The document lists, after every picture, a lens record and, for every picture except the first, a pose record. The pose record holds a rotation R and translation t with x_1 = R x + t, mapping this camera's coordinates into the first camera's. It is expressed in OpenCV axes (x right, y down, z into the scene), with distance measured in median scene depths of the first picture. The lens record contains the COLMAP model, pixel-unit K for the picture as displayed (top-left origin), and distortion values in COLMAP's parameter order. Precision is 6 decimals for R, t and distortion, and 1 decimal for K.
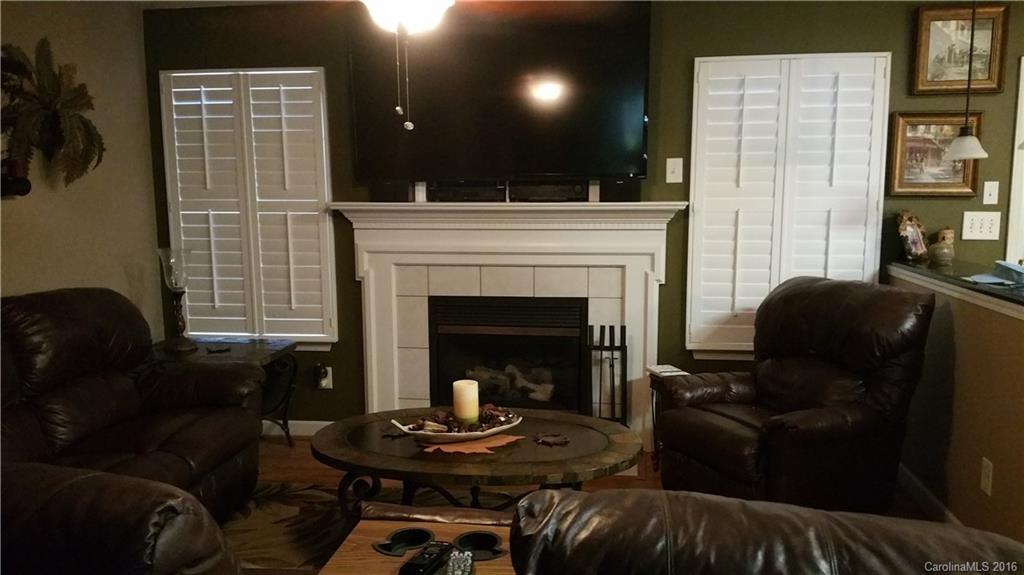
lens RADIAL K [[817.2, 0, 510.9], [0, 817.2, 327.0], [0, 0, 1]] dist [0.043226, -0.061289]
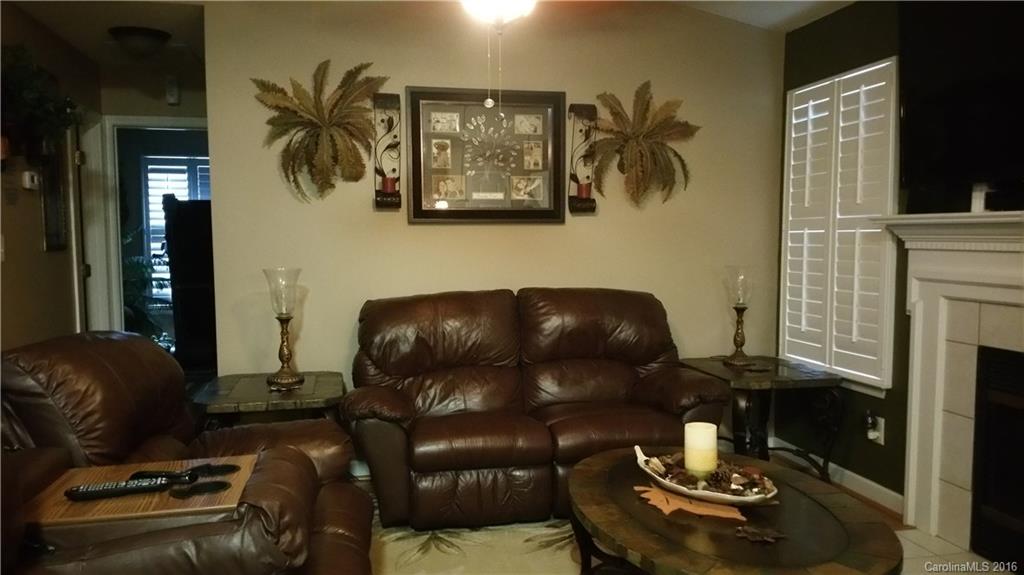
lens RADIAL K [[817.2, 0, 510.6], [0, 817.2, 312.6], [0, 0, 1]] dist [0.043226, -0.061289]
pose [[0.336630, 0.090780, -0.937251, 0.431500], [-0.158485, 0.986605, 0.038638, -0.029068], [0.928204, 0.135533, 0.346508, 0.372609]]
